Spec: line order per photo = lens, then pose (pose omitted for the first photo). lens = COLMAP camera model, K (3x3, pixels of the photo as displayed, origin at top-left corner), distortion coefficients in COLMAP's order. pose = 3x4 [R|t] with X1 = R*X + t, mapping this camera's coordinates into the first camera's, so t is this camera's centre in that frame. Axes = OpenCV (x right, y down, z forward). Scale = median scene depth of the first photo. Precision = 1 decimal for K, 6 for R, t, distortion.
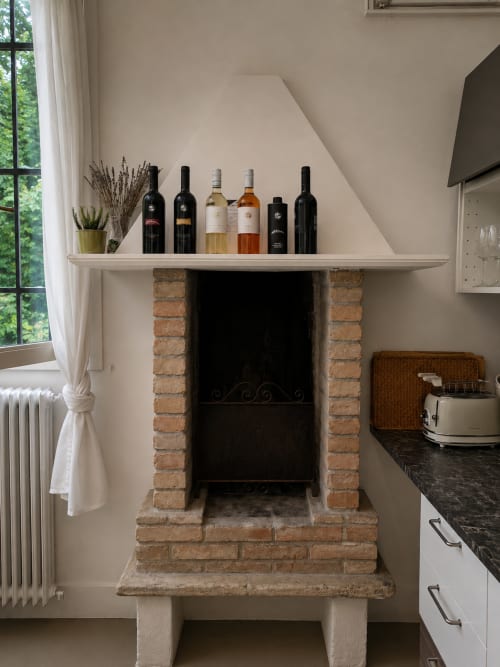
lens RADIAL K [[480.1, 0, 251.8], [0, 480.1, 333.5], [0, 0, 1]] dist [-0.008526, 0.019373]
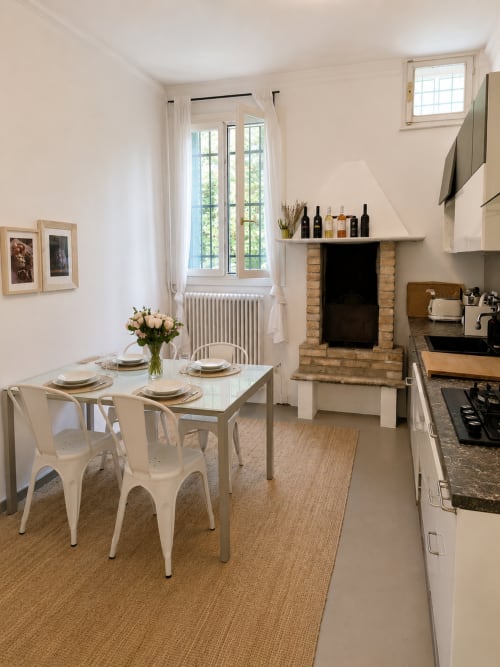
lens RADIAL K [[480.1, 0, 251.0], [0, 480.1, 331.3], [0, 0, 1]] dist [-0.008526, 0.019373]
pose [[0.952833, 0.023835, -0.302558, 0.301348], [0.002928, 0.996143, 0.087695, 0.095341], [0.303481, -0.084445, 0.949088, -1.542386]]
